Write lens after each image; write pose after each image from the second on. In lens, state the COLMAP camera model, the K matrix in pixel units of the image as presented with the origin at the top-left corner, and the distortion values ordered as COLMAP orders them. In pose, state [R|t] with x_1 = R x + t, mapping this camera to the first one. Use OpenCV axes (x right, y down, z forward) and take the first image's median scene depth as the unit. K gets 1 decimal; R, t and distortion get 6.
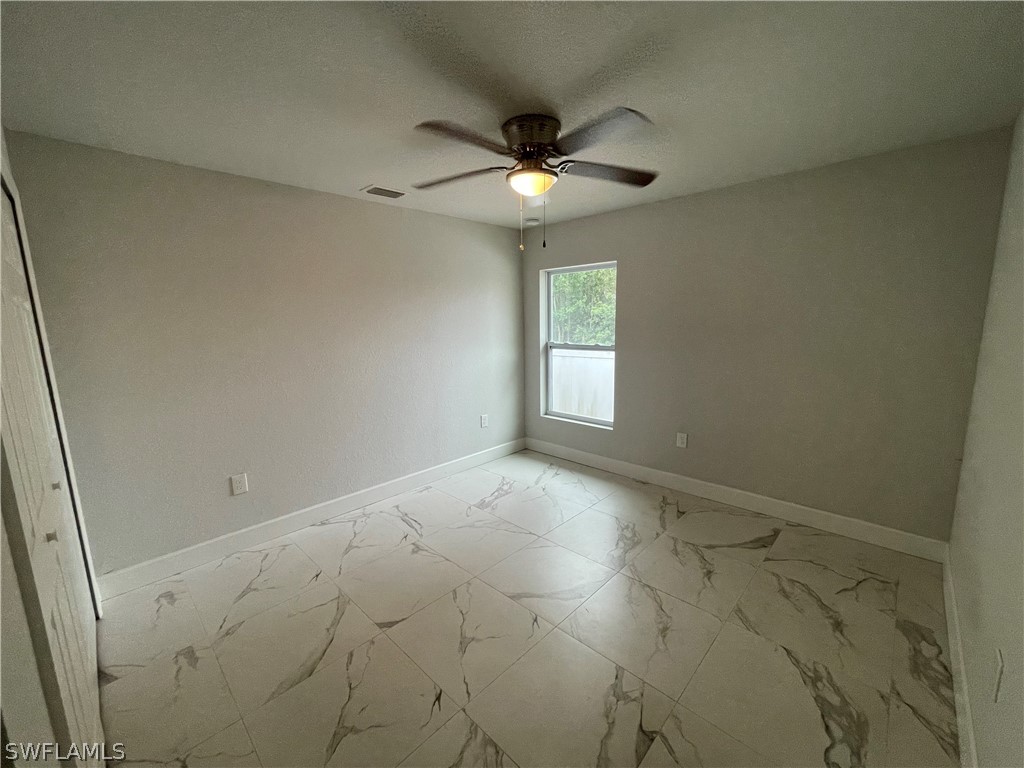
lens RADIAL K [[414.5, 0, 505.3], [0, 414.5, 387.7], [0, 0, 1]] dist [-0.003616, 0.003090]
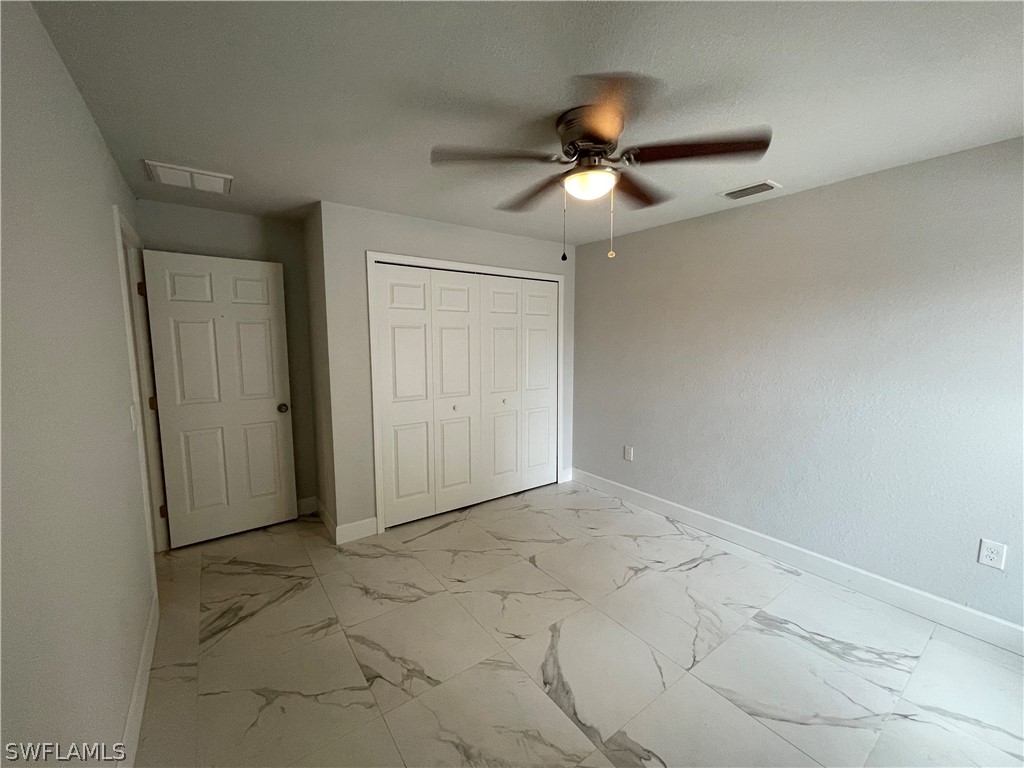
lens RADIAL K [[414.5, 0, 508.2], [0, 414.5, 378.3], [0, 0, 1]] dist [-0.003616, 0.003090]
pose [[-0.168507, 0.117886, -0.978626, 0.730842], [-0.163063, 0.975809, 0.145624, -0.141514], [0.972119, 0.184117, -0.145208, 0.752346]]
